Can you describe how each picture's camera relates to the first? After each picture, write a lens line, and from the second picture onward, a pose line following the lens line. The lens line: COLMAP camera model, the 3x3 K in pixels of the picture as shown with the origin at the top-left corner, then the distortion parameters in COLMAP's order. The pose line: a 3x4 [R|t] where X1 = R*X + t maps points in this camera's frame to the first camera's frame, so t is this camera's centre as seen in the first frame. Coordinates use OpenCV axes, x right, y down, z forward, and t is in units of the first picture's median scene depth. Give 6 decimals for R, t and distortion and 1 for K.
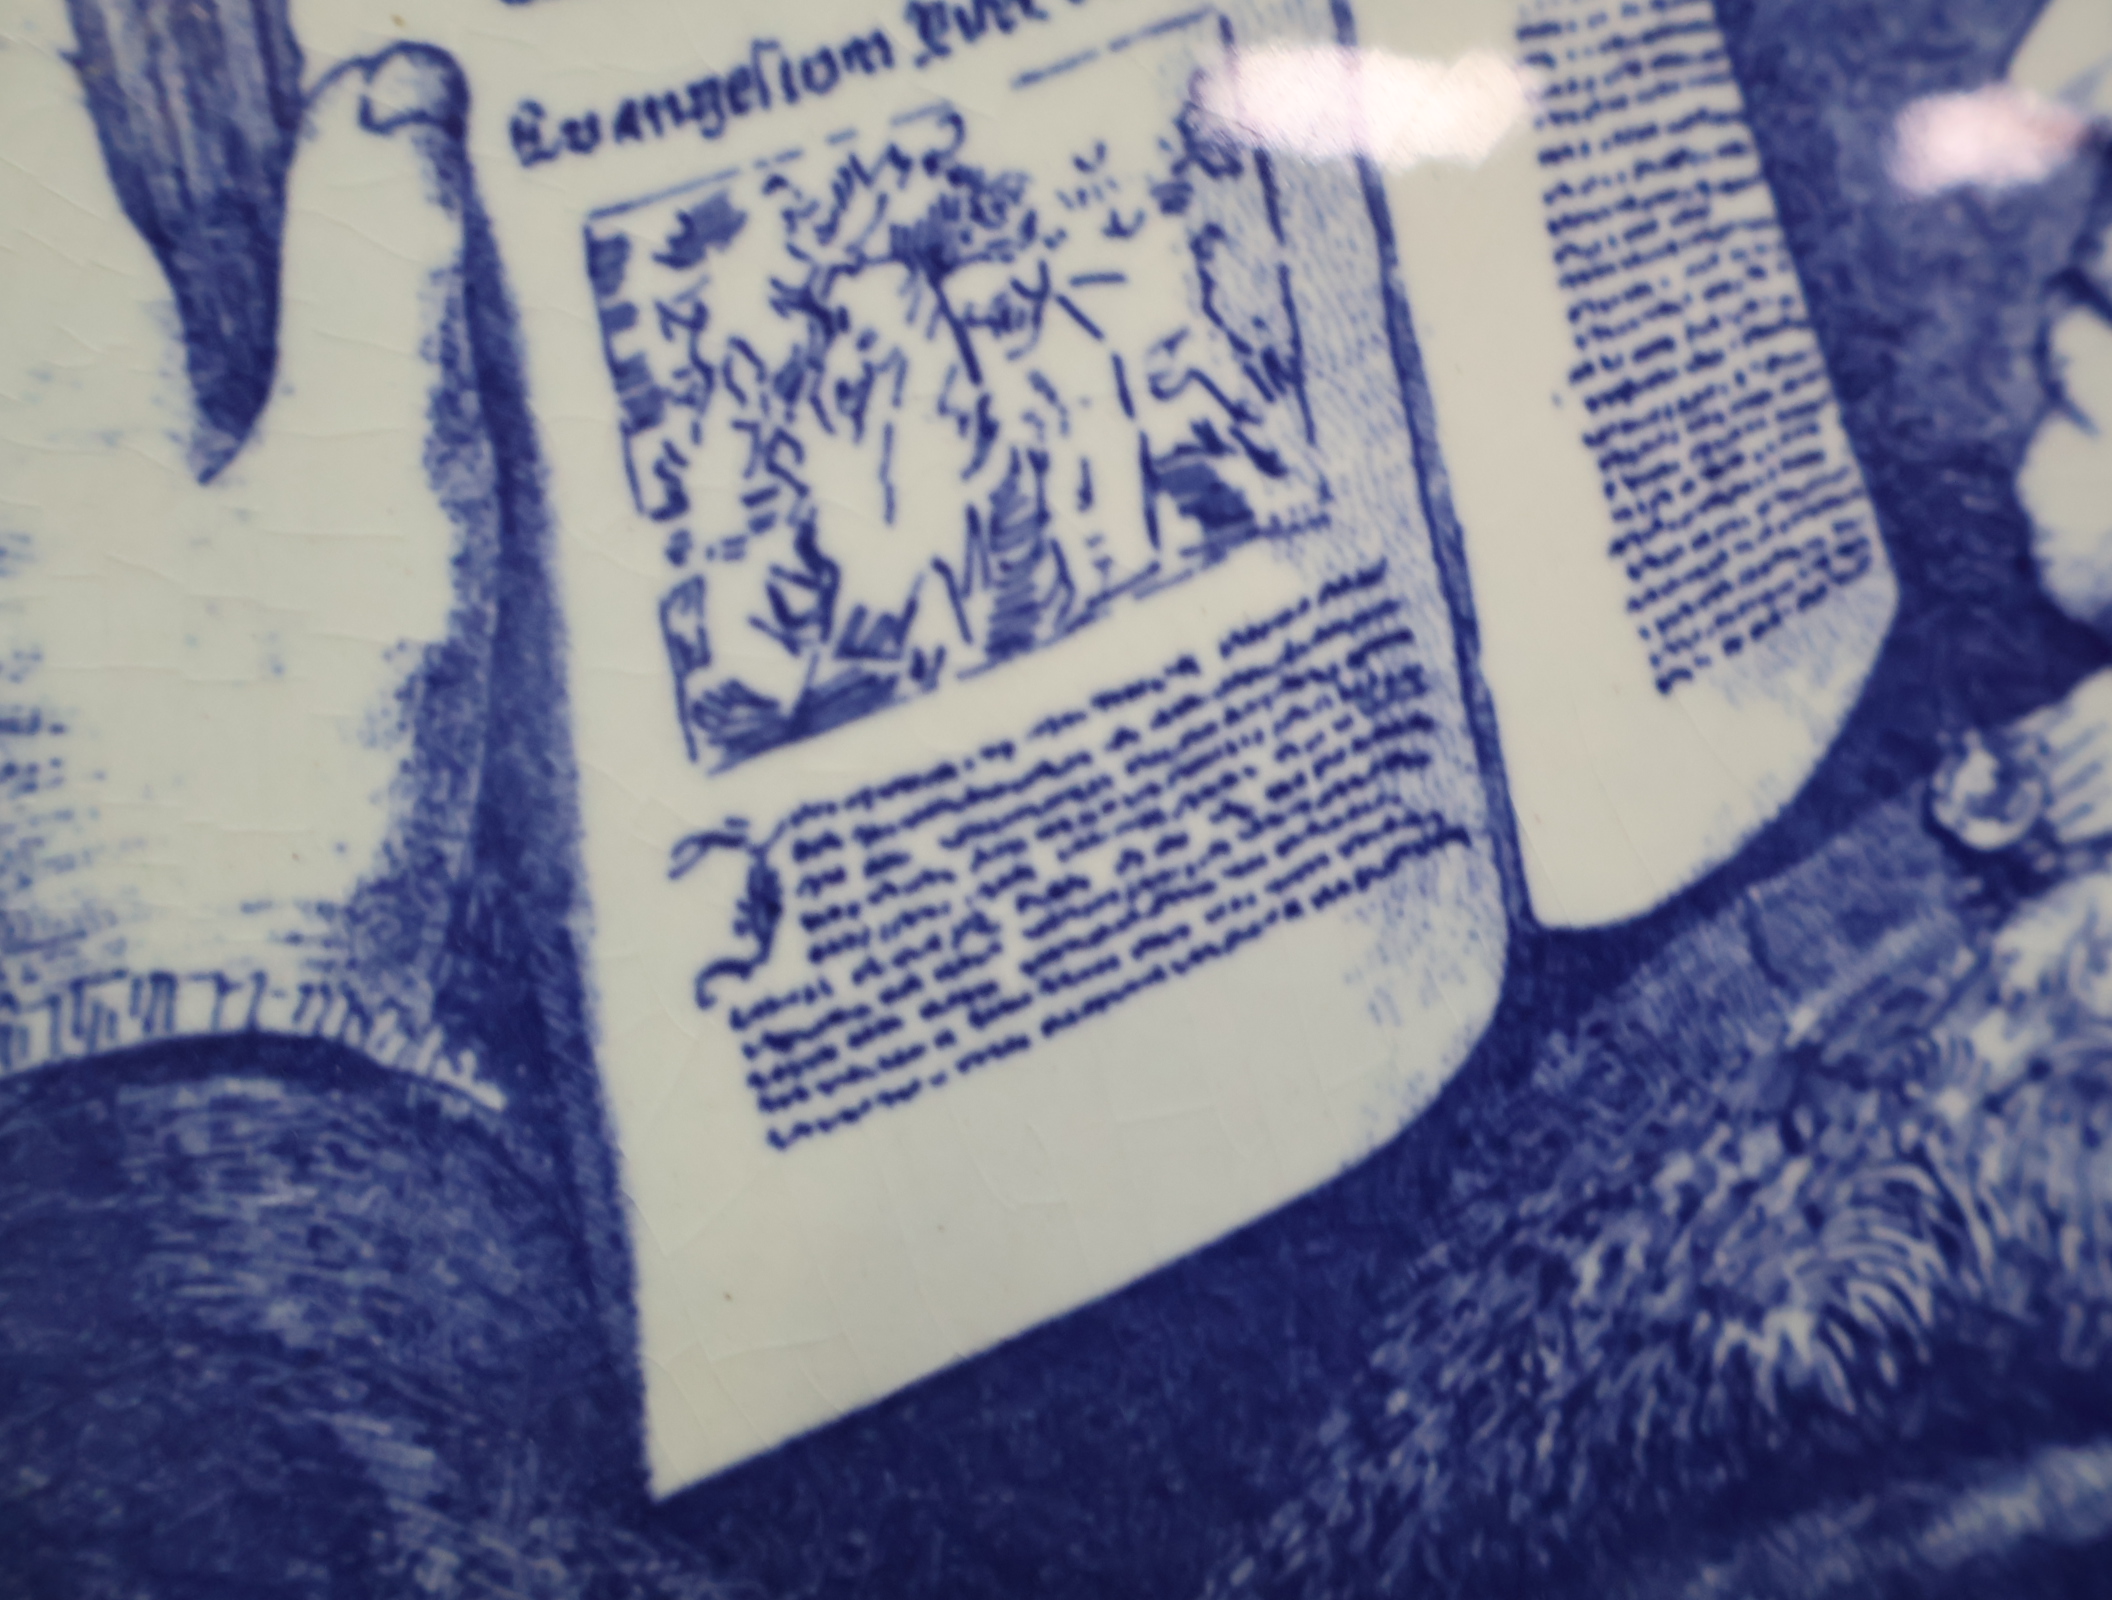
lens RADIAL K [[2034.8, 0, 1048.2], [0, 2034.8, 802.5], [0, 0, 1]] dist [-0.002757, 0.017700]
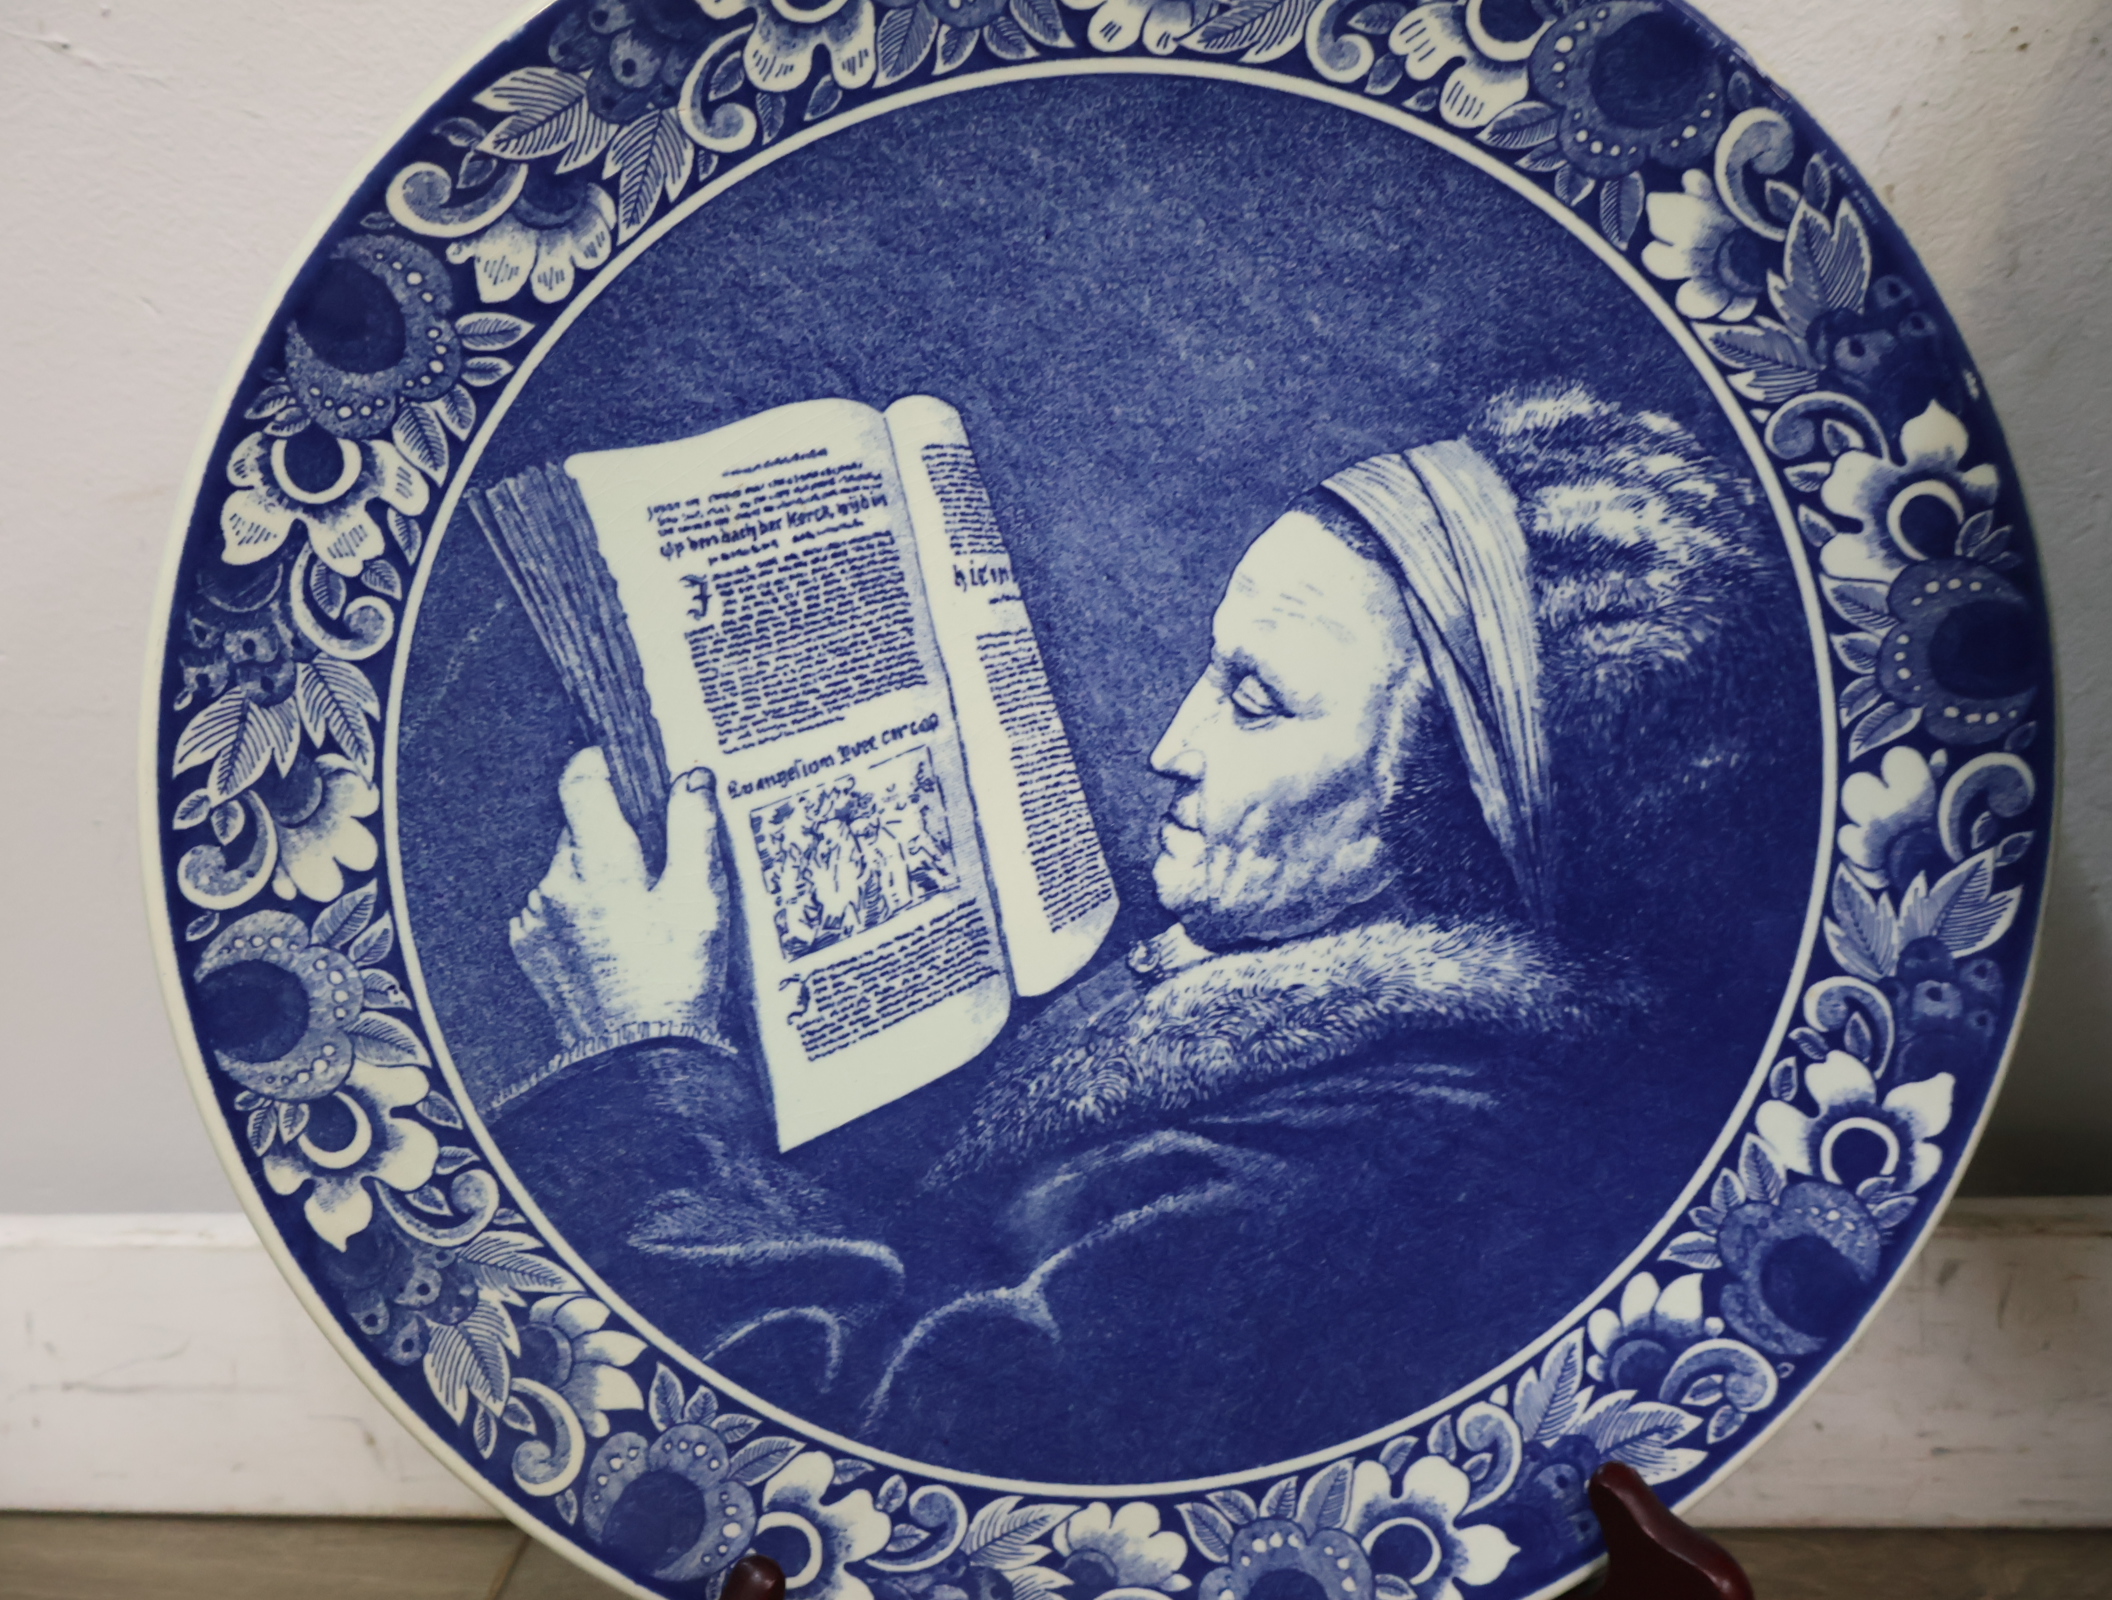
lens RADIAL K [[2009.0, 0, 1048.5], [0, 2009.0, 810.4], [0, 0, 1]] dist [-0.005202, -0.002852]
pose [[0.998801, -0.015649, 0.046390, 0.133076], [0.007397, 0.984896, 0.172990, -0.889798], [-0.048397, -0.172439, 0.983830, -2.482895]]
